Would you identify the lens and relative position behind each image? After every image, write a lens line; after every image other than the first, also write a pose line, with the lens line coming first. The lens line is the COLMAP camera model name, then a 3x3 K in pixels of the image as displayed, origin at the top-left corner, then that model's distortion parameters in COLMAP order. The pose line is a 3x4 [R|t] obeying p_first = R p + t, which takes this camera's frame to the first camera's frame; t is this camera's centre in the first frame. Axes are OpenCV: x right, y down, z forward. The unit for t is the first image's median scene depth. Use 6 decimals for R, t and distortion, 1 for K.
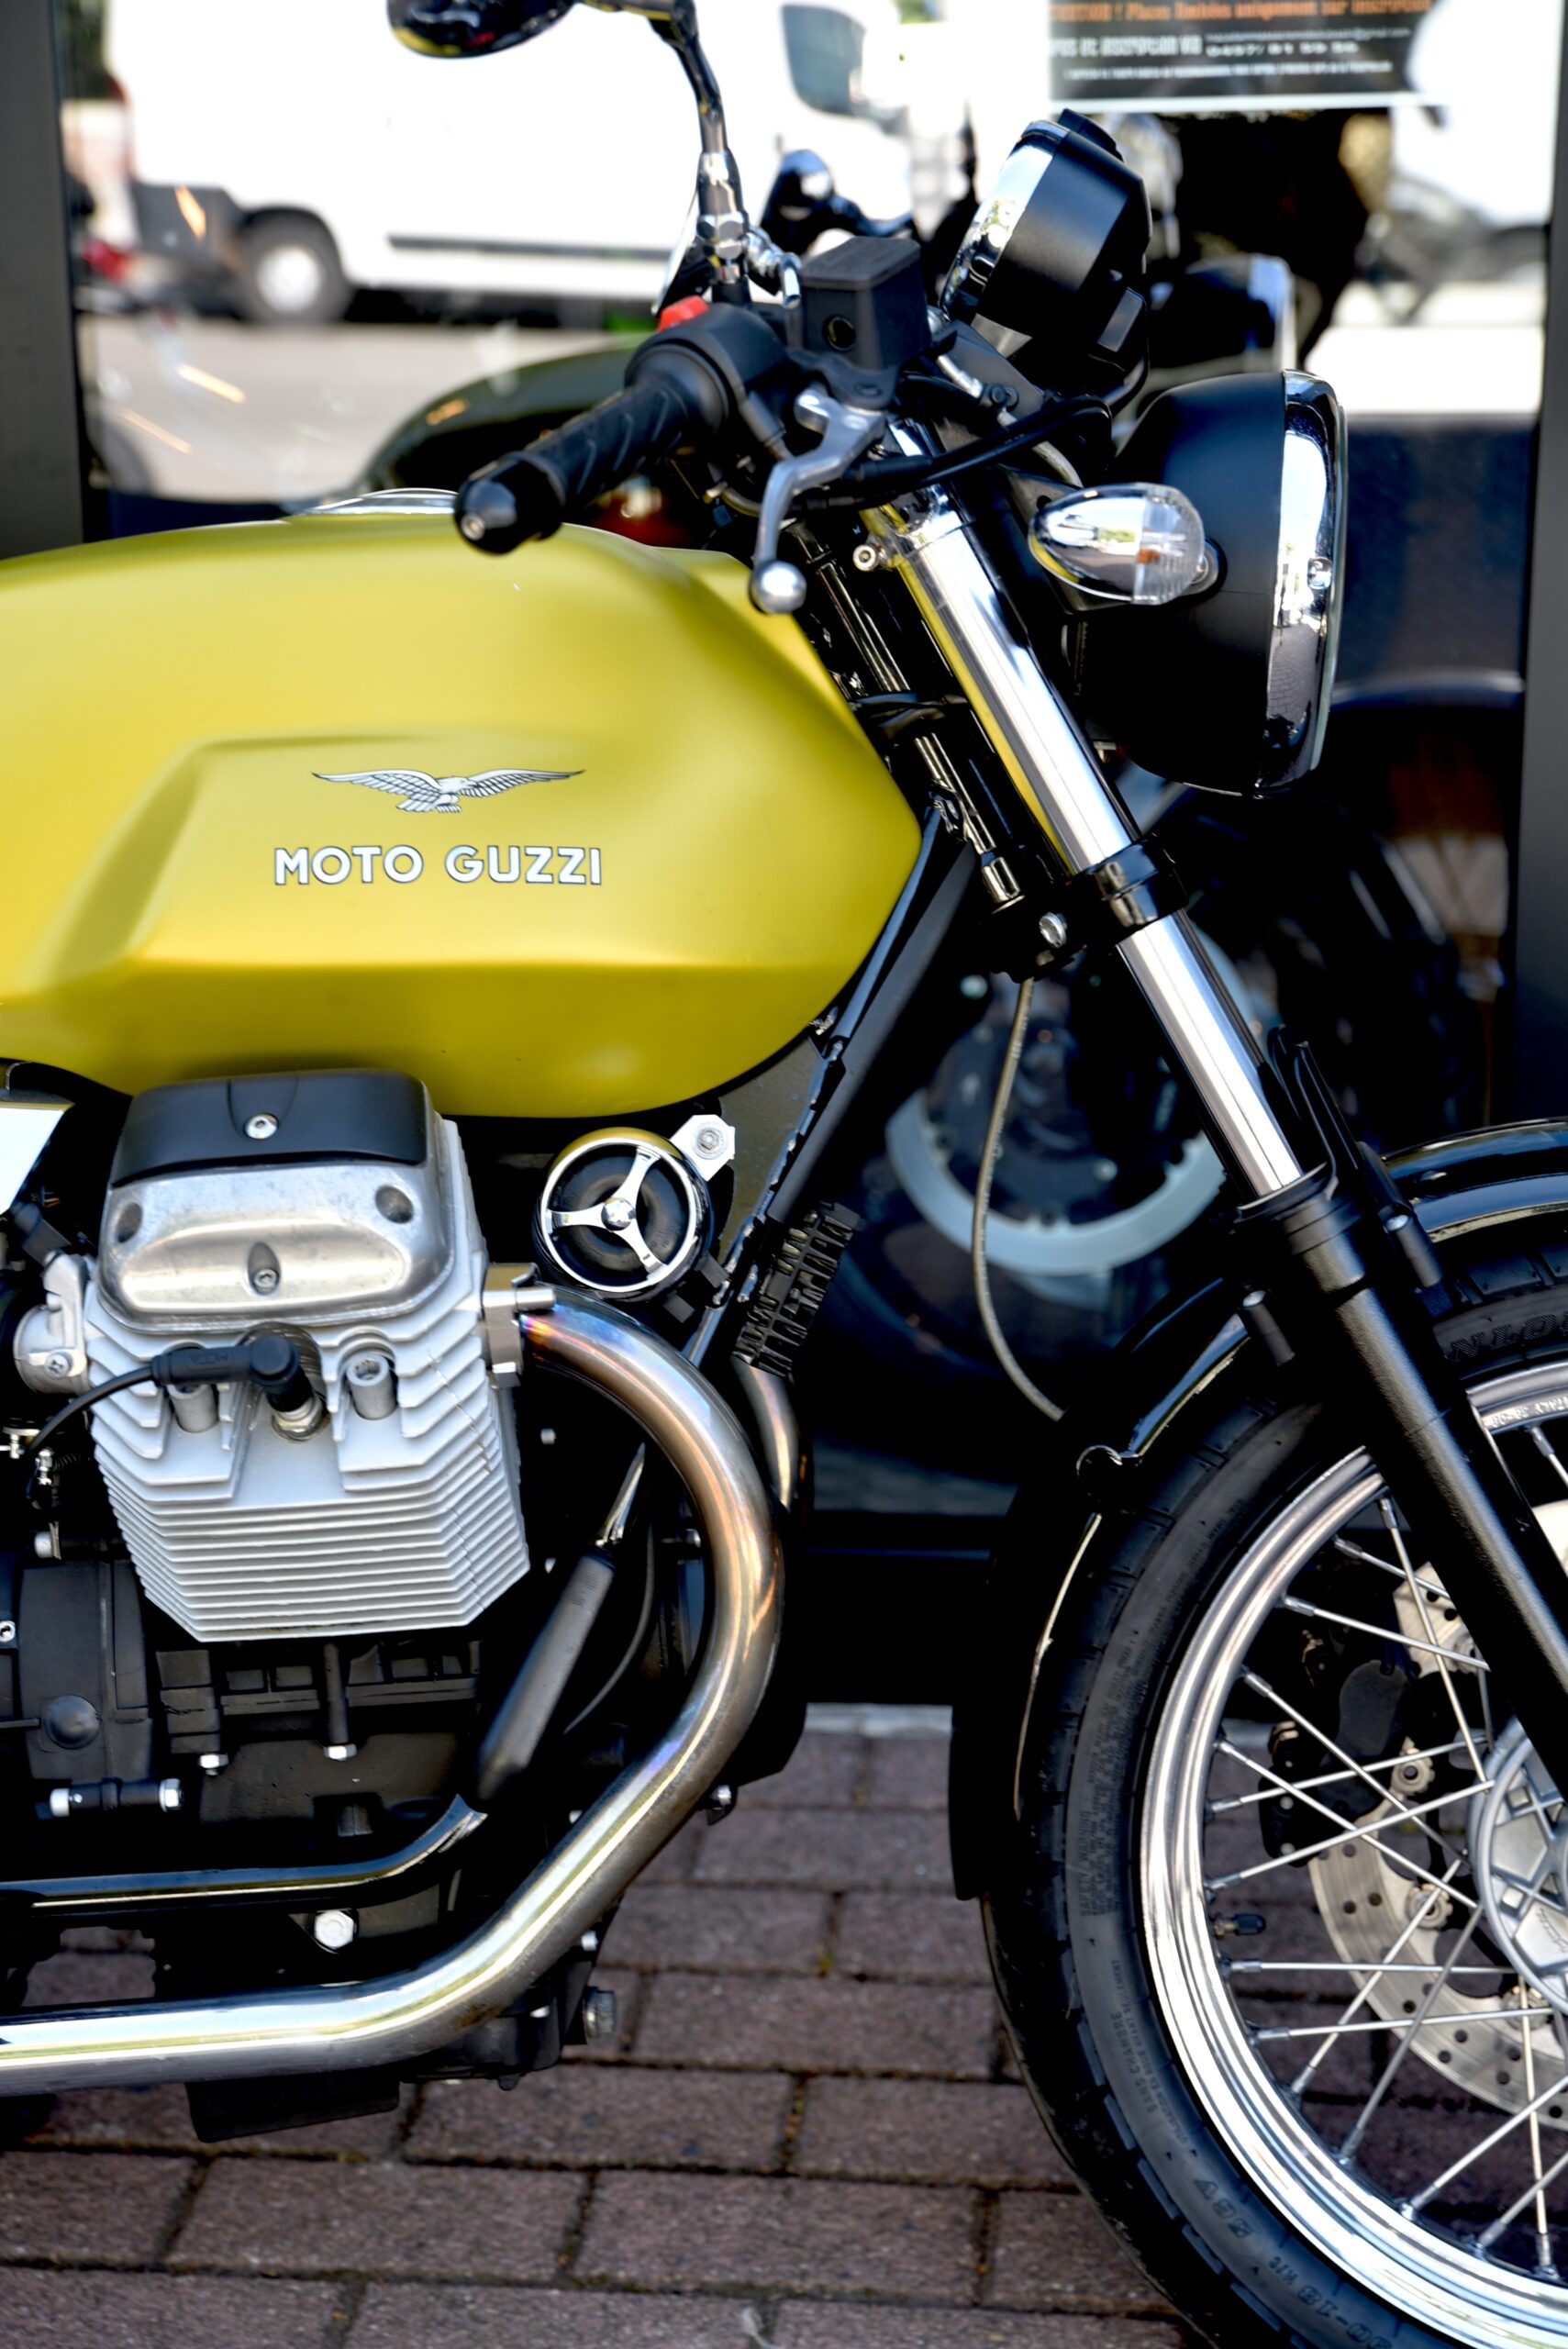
lens RADIAL K [[3738.5, 0, 782.8], [0, 3738.5, 1175.8], [0, 0, 1]] dist [0.117046, 0.000000]
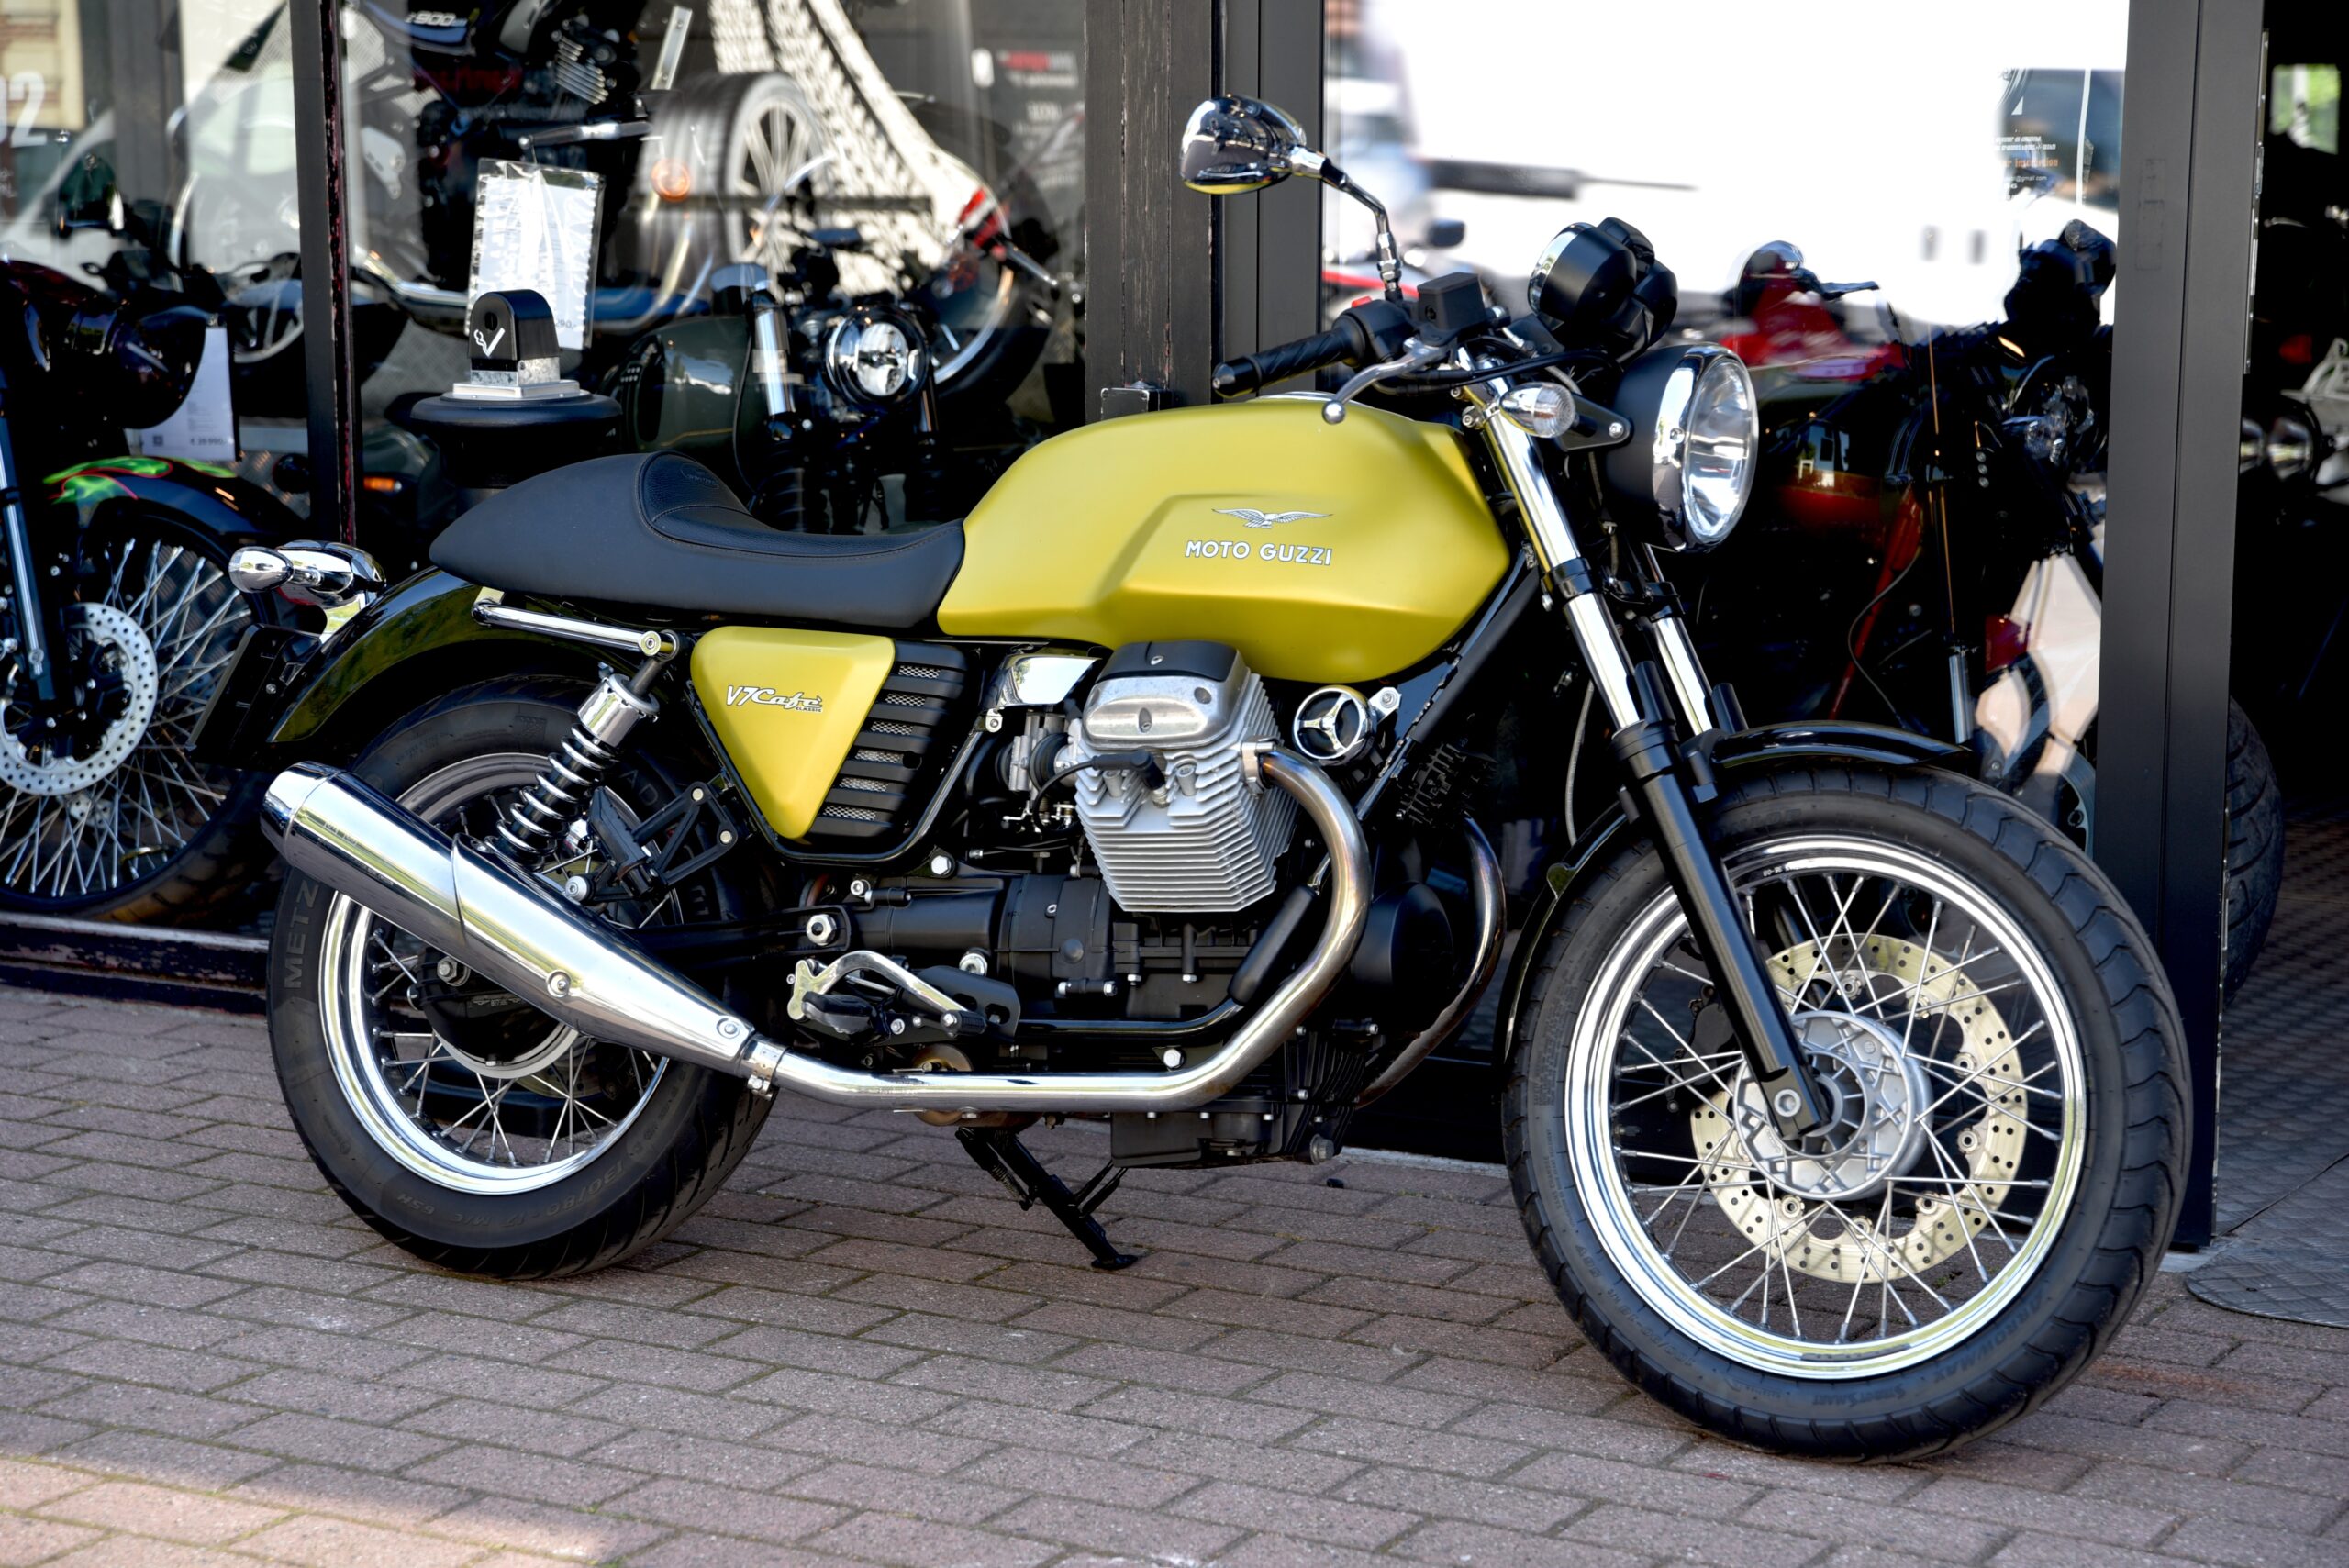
lens RADIAL K [[4334.1, 0, 1177.6], [0, 4334.1, 783.5], [0, 0, 1]] dist [0.152454, 0.000000]
pose [[0.911498, 0.065655, -0.406030, 0.849860], [-0.124531, 0.984896, -0.120303, 0.339012], [0.391999, 0.160219, 0.905907, -1.201970]]
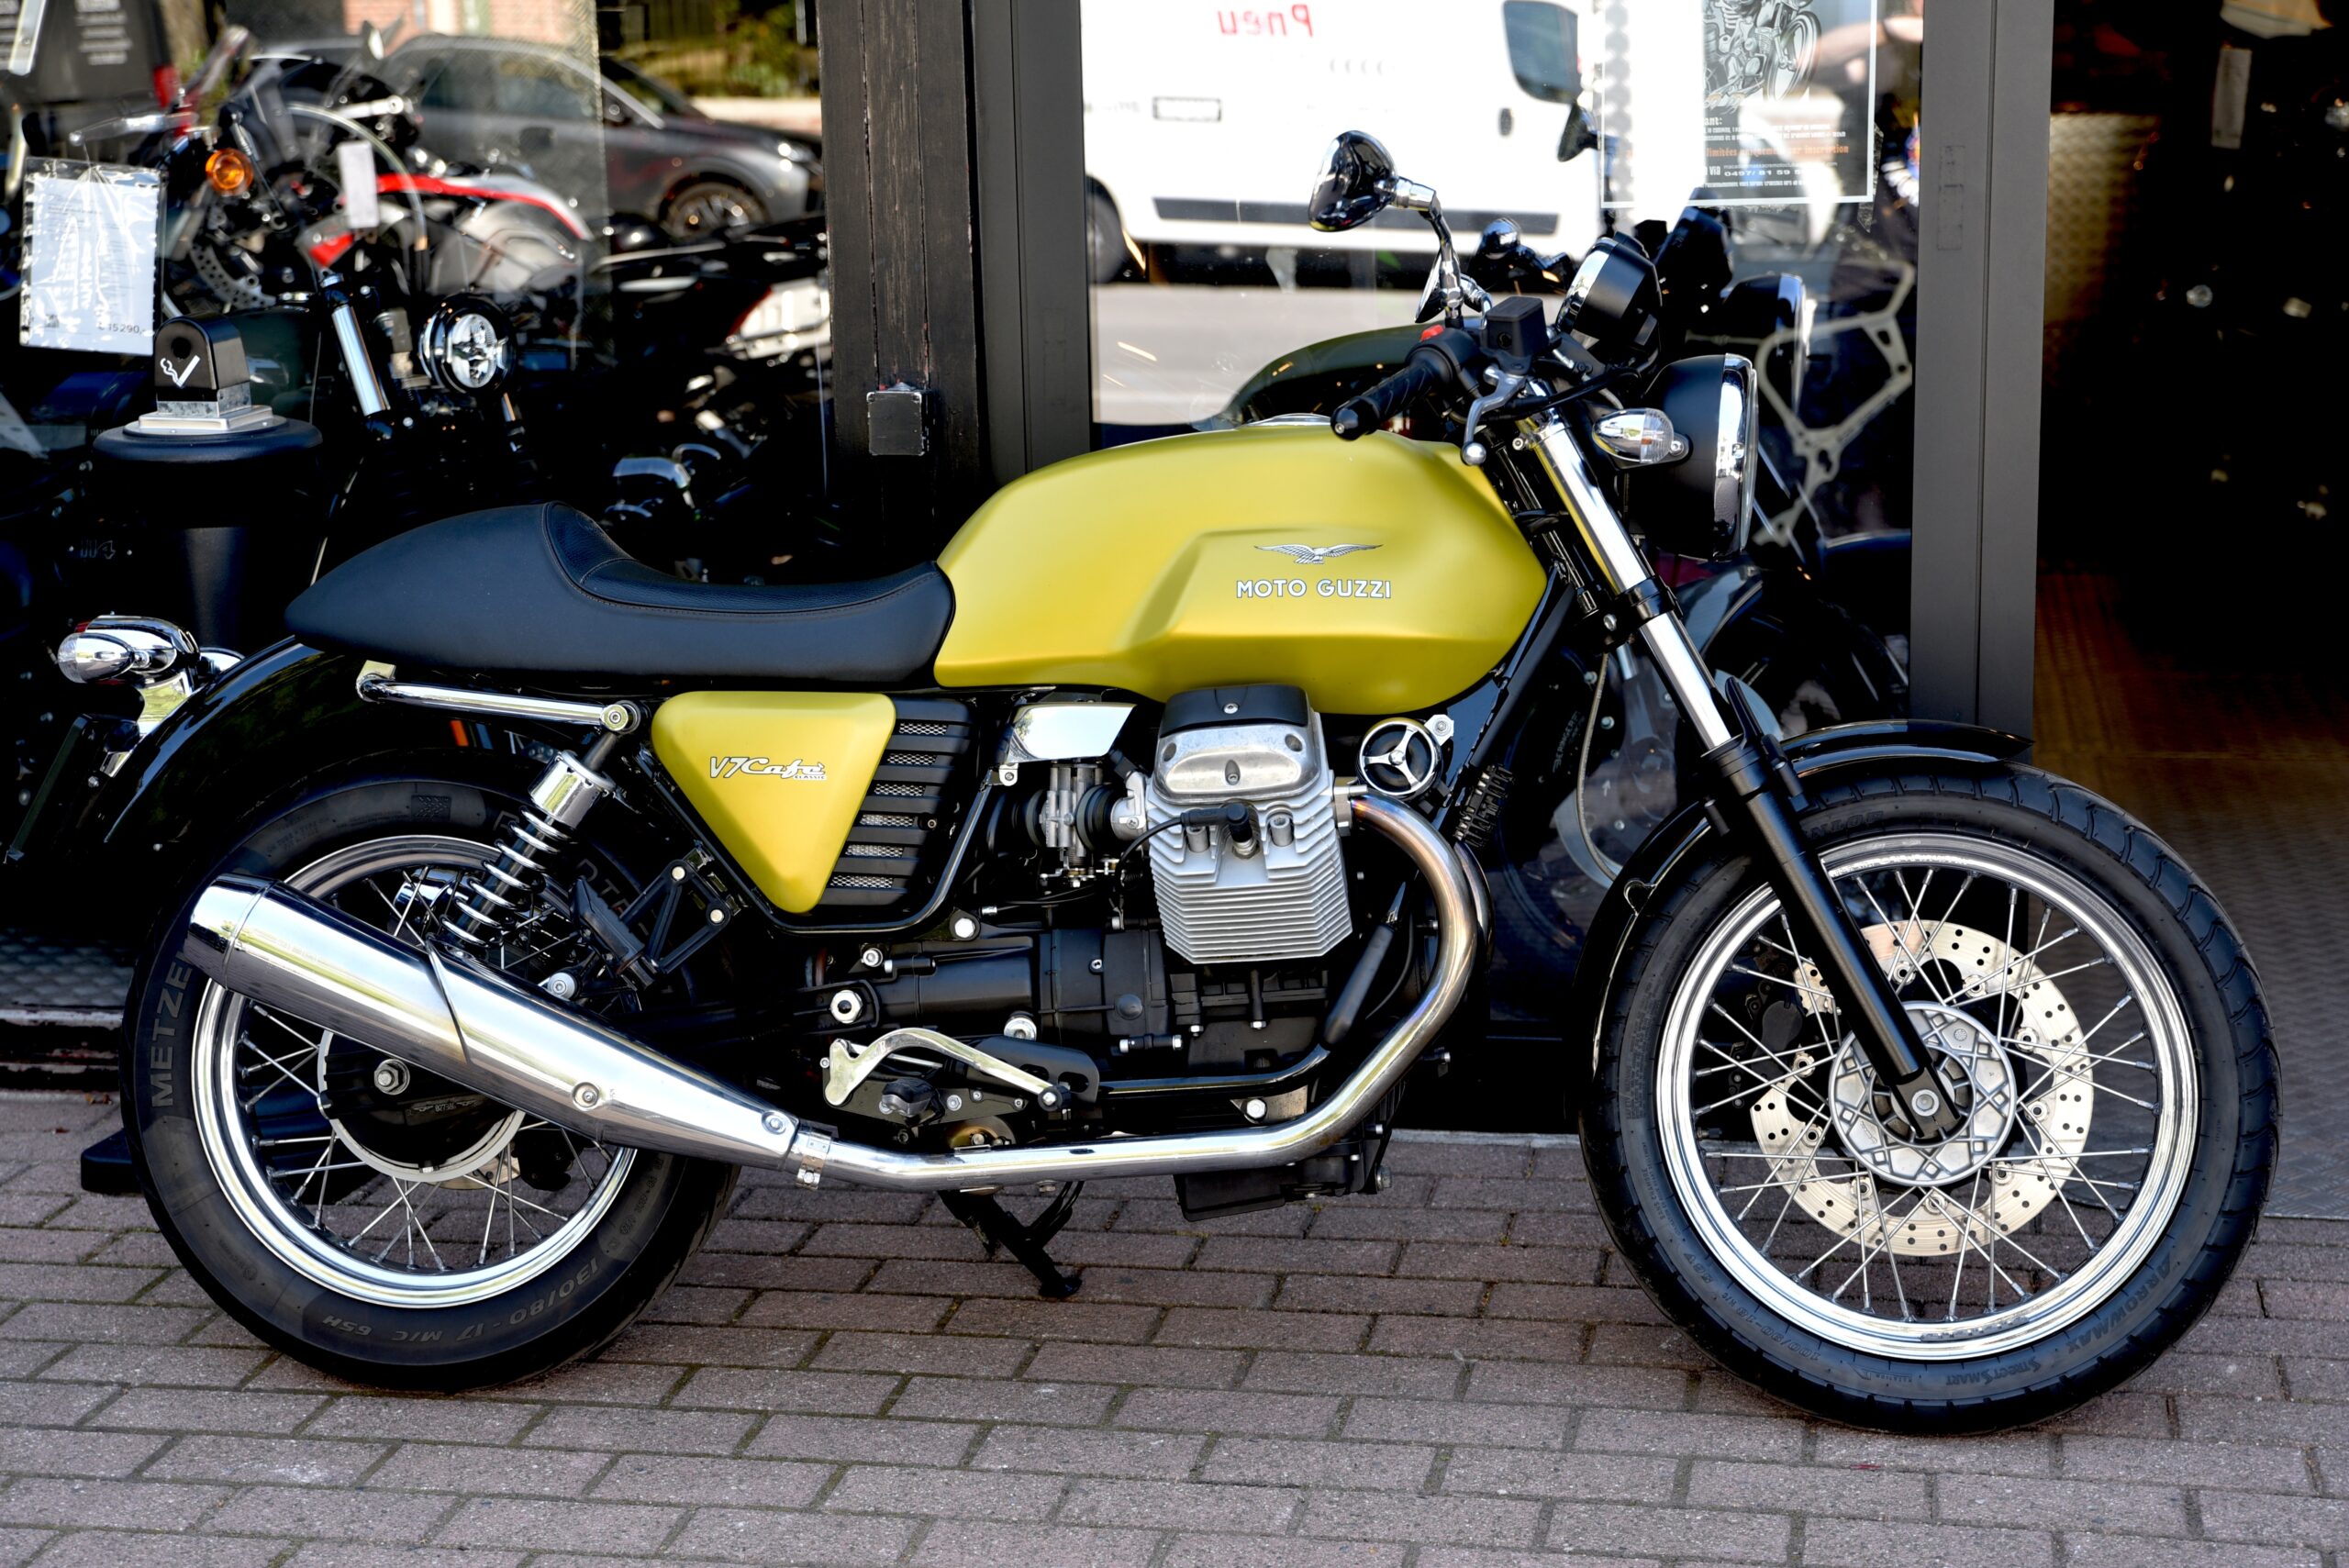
lens RADIAL K [[3680.2, 0, 1183.4], [0, 3680.2, 781.4], [0, 0, 1]] dist [0.093264, 0.000000]
pose [[0.996061, 0.003966, -0.088585, 0.018387], [-0.011420, 0.996417, -0.083797, 0.191186], [0.087935, 0.084479, 0.992538, -1.009174]]
